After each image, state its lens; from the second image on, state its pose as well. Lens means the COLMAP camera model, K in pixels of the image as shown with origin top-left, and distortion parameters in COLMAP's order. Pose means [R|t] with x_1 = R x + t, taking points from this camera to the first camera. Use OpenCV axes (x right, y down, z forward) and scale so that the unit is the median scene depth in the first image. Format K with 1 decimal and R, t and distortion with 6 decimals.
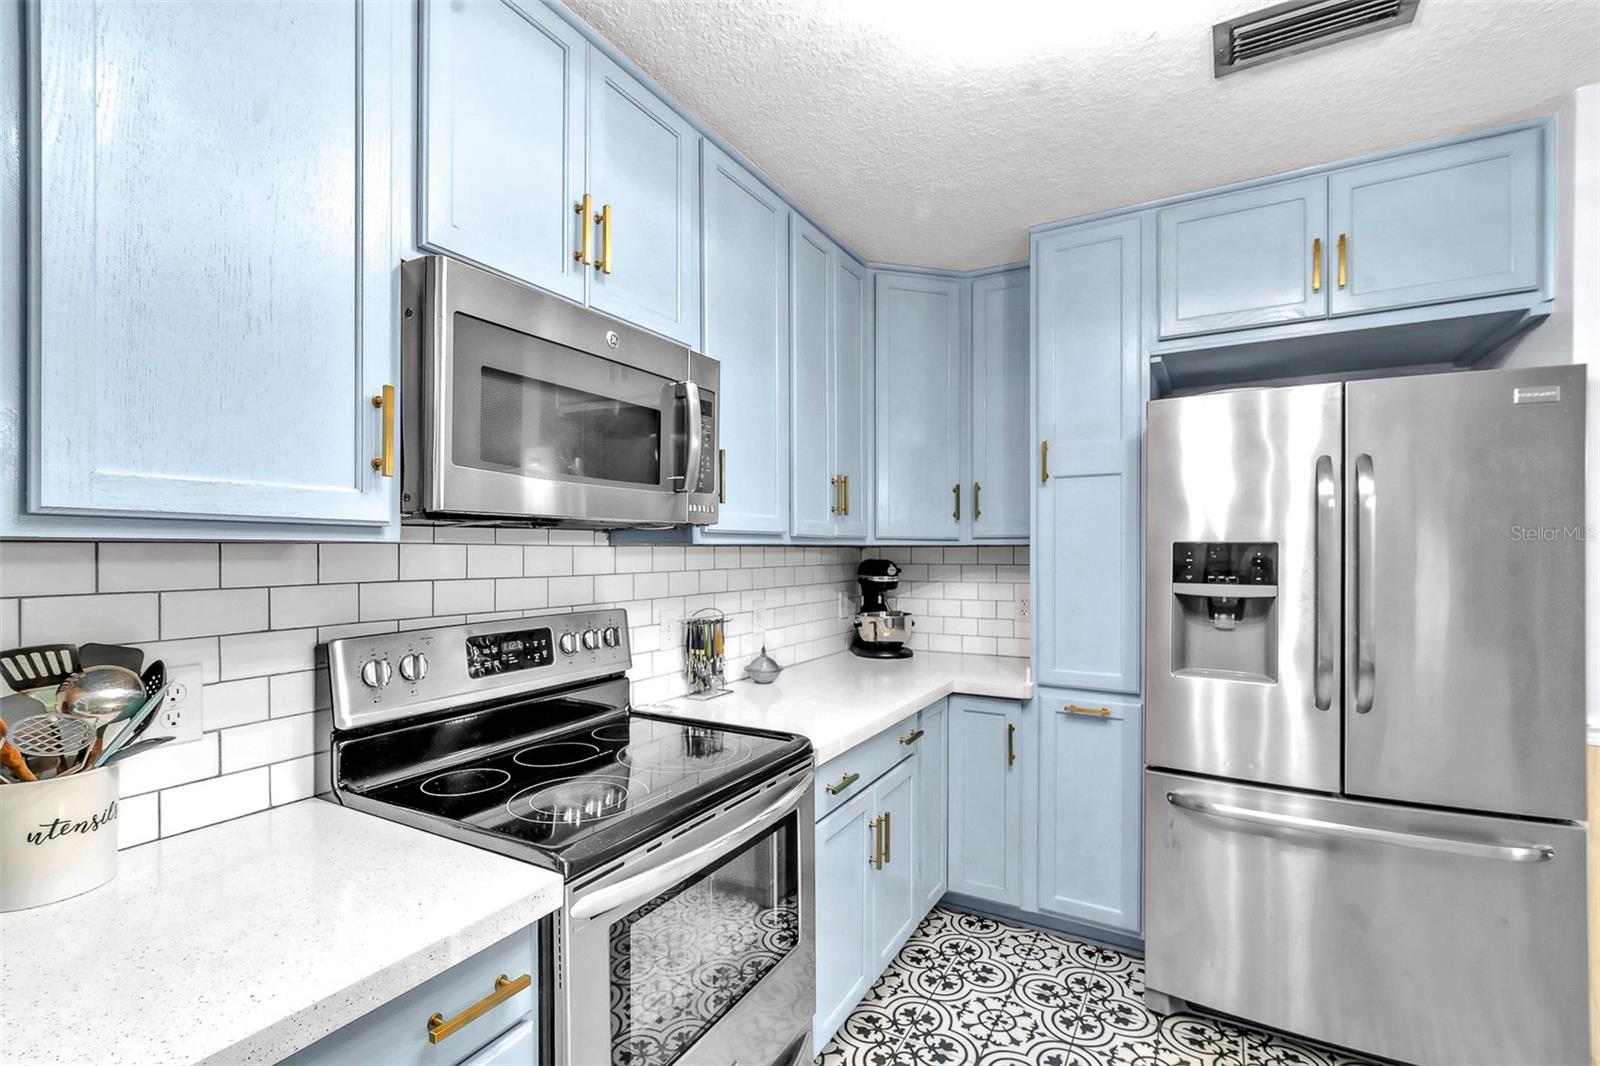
lens RADIAL K [[728.8, 0, 796.2], [0, 728.8, 549.7], [0, 0, 1]] dist [0.005765, 0.000003]
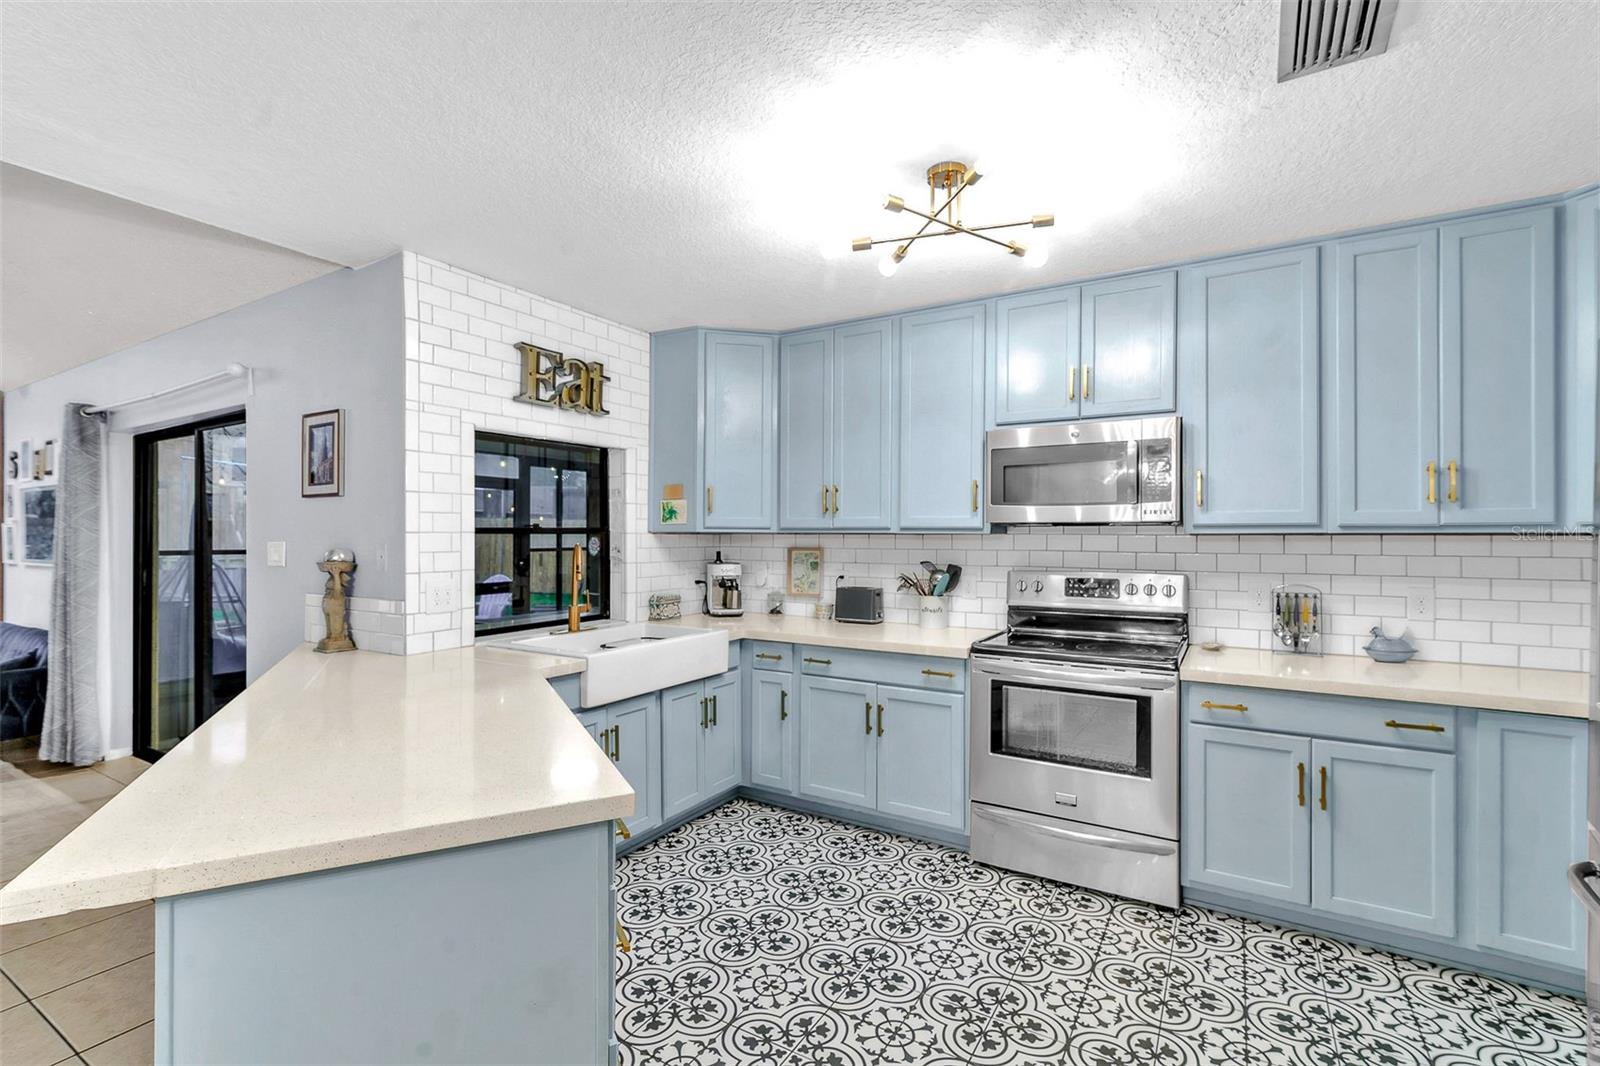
lens RADIAL K [[728.8, 0, 791.1], [0, 728.8, 535.5], [0, 0, 1]] dist [0.005765, 0.000003]
pose [[-0.035102, -0.002964, -0.999379, 1.138729], [-0.004206, 0.999987, -0.002818, 0.003009], [0.999375, 0.004105, -0.035114, 0.172222]]
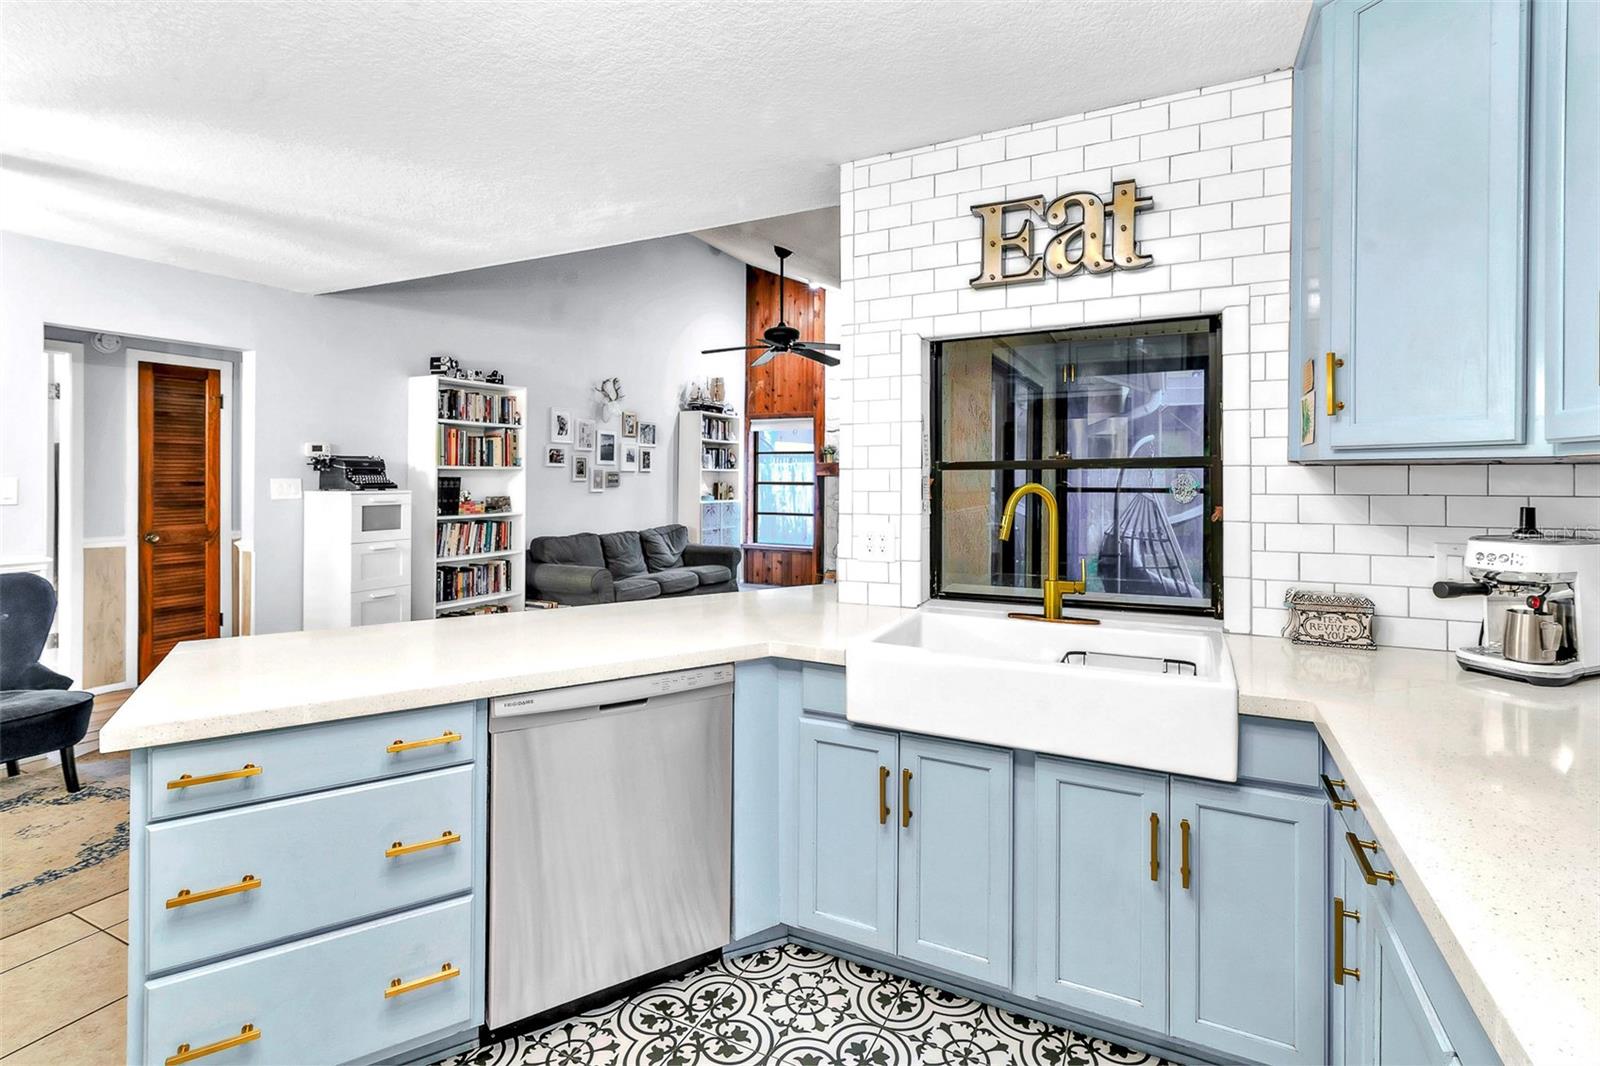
lens RADIAL K [[757.7, 0, 790.5], [0, 757.7, 480.9], [0, 0, 1]] dist [0.012334, 0.000280]
pose [[-0.998999, 0.000745, -0.044726, 0.081265], [0.000359, 0.999963, 0.008646, 0.005441], [0.044731, 0.008622, -0.998962, 0.651675]]
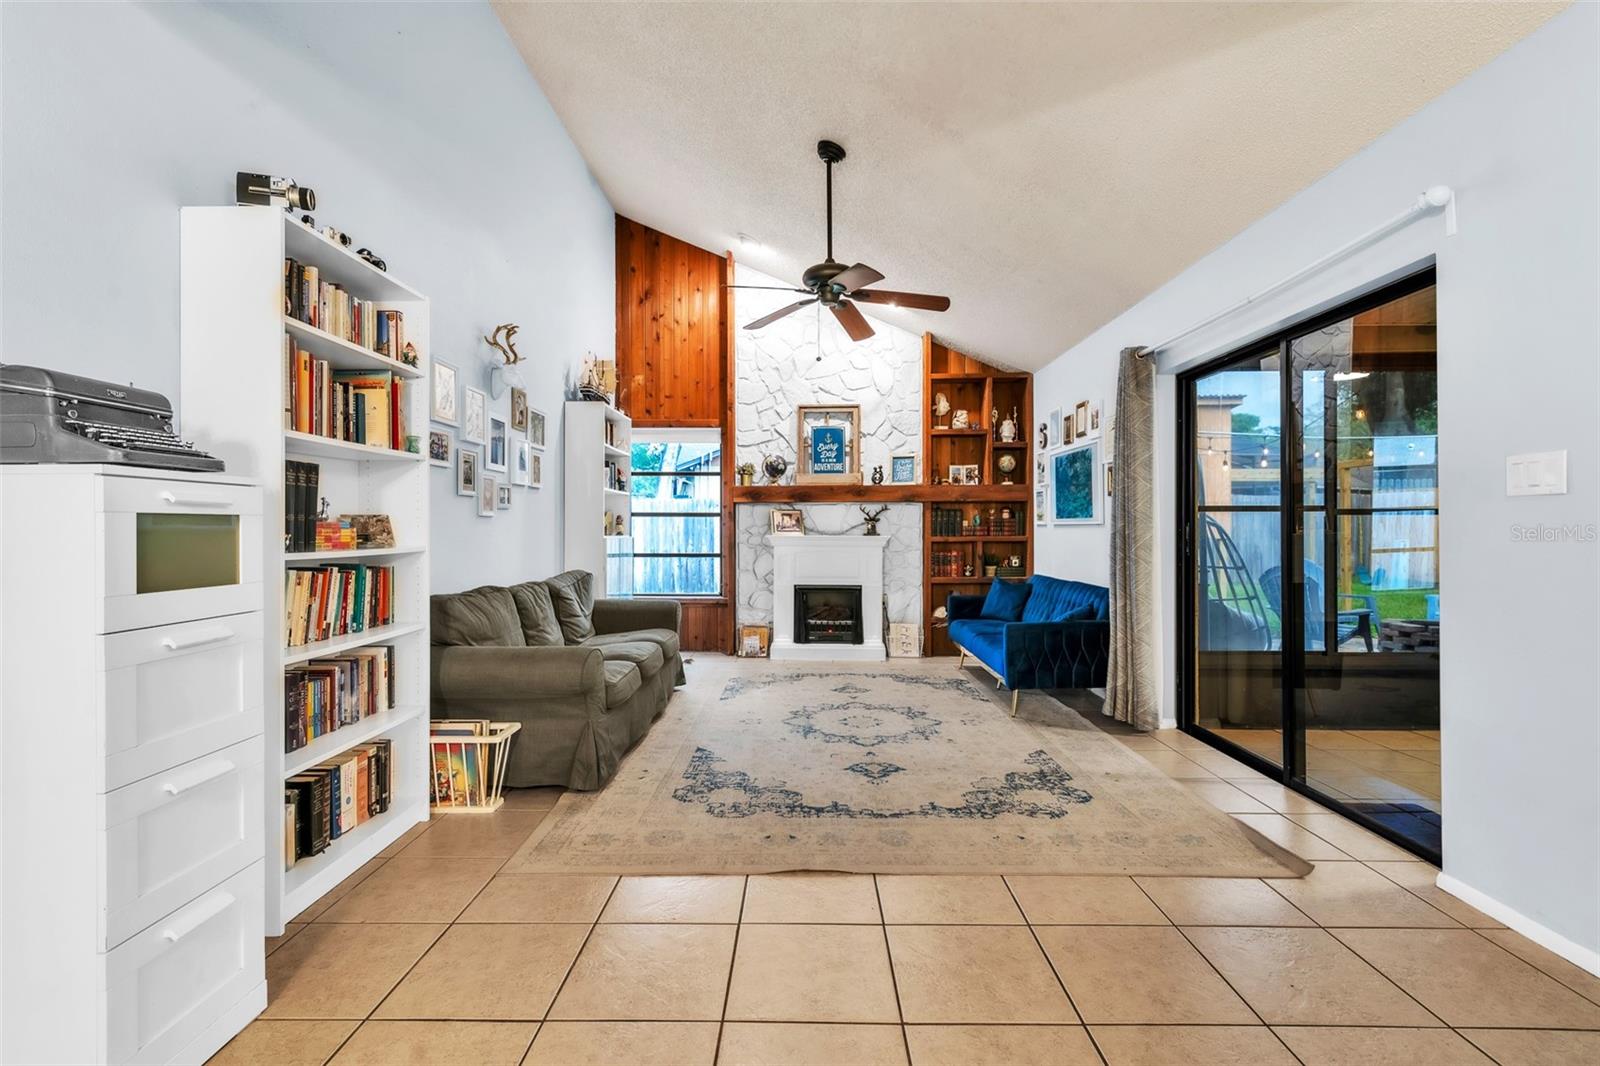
lens RADIAL K [[728.8, 0, 800.3], [0, 728.8, 535.9], [0, 0, 1]] dist [0.005765, 0.000003]
pose [[-0.869825, 0.008829, -0.493281, 0.912091], [0.001658, 0.999887, 0.014971, 0.096024], [0.493357, 0.012204, -0.869741, -0.553578]]
